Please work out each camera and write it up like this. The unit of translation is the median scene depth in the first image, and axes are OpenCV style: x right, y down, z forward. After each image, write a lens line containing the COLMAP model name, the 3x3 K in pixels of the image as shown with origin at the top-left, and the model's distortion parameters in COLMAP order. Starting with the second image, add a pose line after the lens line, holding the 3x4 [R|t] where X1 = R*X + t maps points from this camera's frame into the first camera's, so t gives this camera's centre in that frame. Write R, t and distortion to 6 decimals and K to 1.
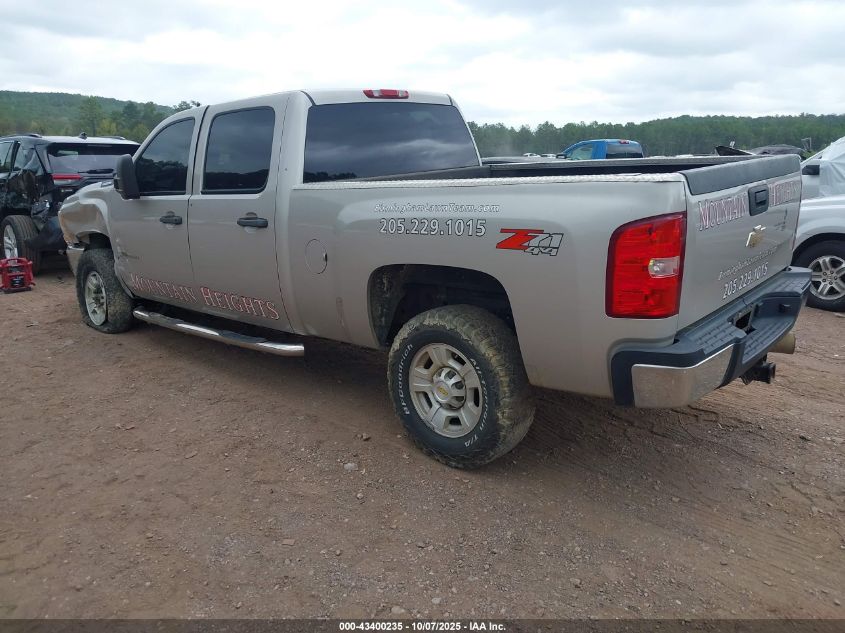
lens RADIAL K [[677.6, 0, 423.8], [0, 677.6, 319.3], [0, 0, 1]] dist [0.084845, -0.143952]
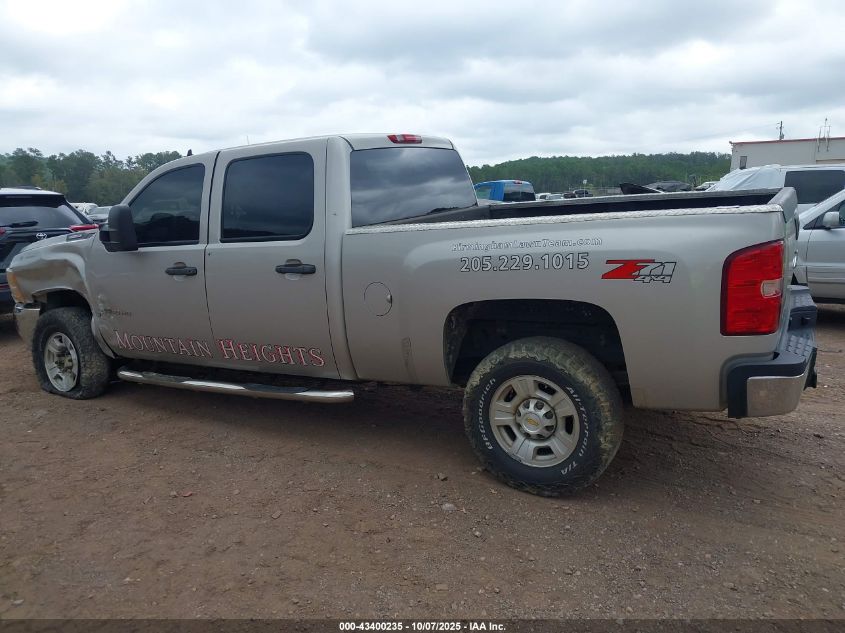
lens RADIAL K [[688.3, 0, 426.8], [0, 688.3, 310.7], [0, 0, 1]] dist [0.013746, -0.005447]
pose [[0.977925, -0.058941, 0.200473, -0.294192], [0.073418, 0.995144, -0.065554, -0.004081], [-0.195636, 0.078825, 0.977504, 0.006085]]
